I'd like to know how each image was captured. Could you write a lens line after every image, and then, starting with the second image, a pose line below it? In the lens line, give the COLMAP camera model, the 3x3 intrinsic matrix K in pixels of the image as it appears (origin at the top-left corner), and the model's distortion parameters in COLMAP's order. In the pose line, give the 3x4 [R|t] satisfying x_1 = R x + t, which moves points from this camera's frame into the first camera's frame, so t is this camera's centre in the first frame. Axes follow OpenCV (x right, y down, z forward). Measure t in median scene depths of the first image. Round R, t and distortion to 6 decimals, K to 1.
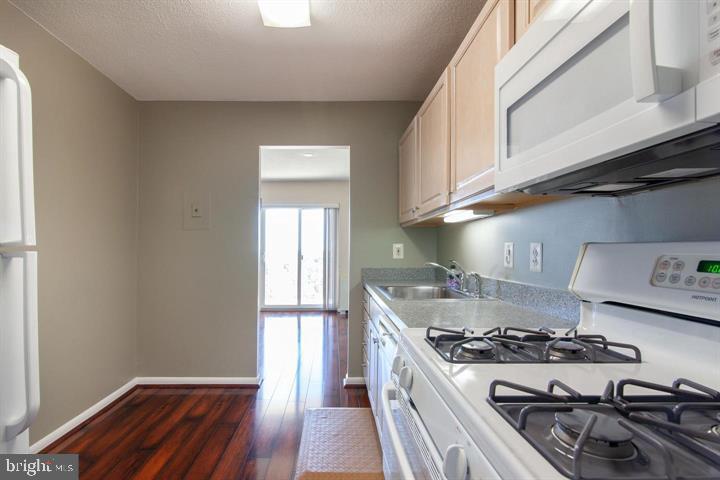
lens RADIAL K [[344.7, 0, 360.0], [0, 344.7, 240.0], [0, 0, 1]] dist [0.000612, 0.000215]
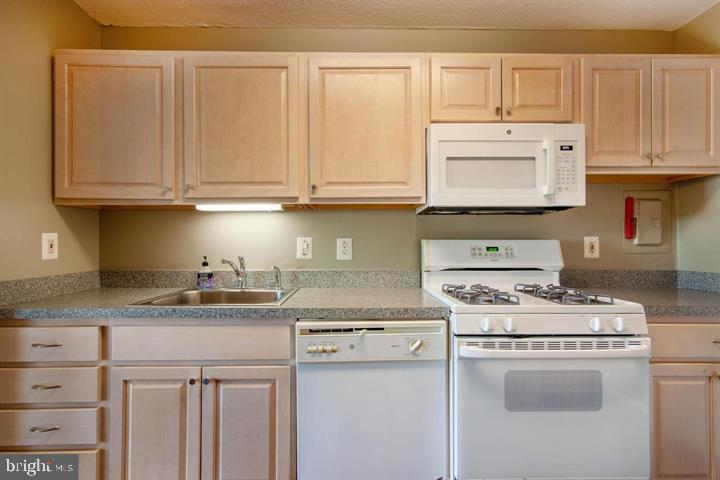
lens RADIAL K [[344.7, 0, 360.0], [0, 344.7, 240.0], [0, 0, 1]] dist [0.000612, 0.000215]
pose [[0.054603, 0.006034, 0.998490, -0.706805], [-0.025562, 0.999662, -0.004644, 0.017949], [-0.998181, -0.025269, 0.054739, 0.751326]]
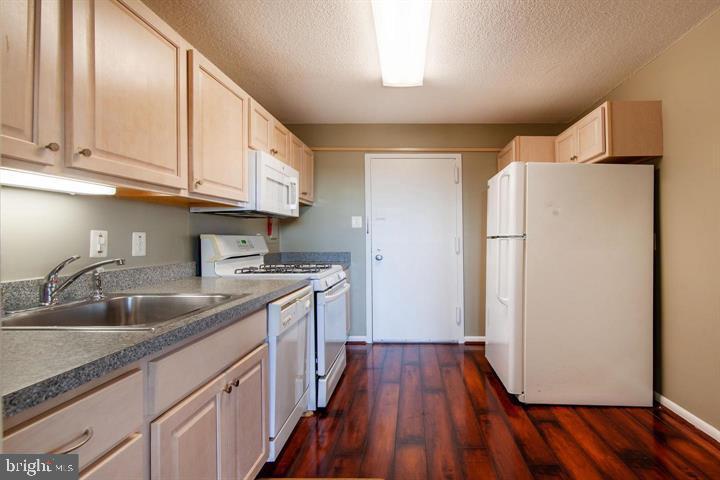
lens RADIAL K [[344.7, 0, 360.0], [0, 344.7, 240.0], [0, 0, 1]] dist [0.000612, 0.000215]
pose [[-0.972005, 0.024635, 0.233667, -0.461736], [0.018990, 0.999472, -0.026378, 0.071624], [-0.234193, -0.021202, -0.971959, 1.732299]]
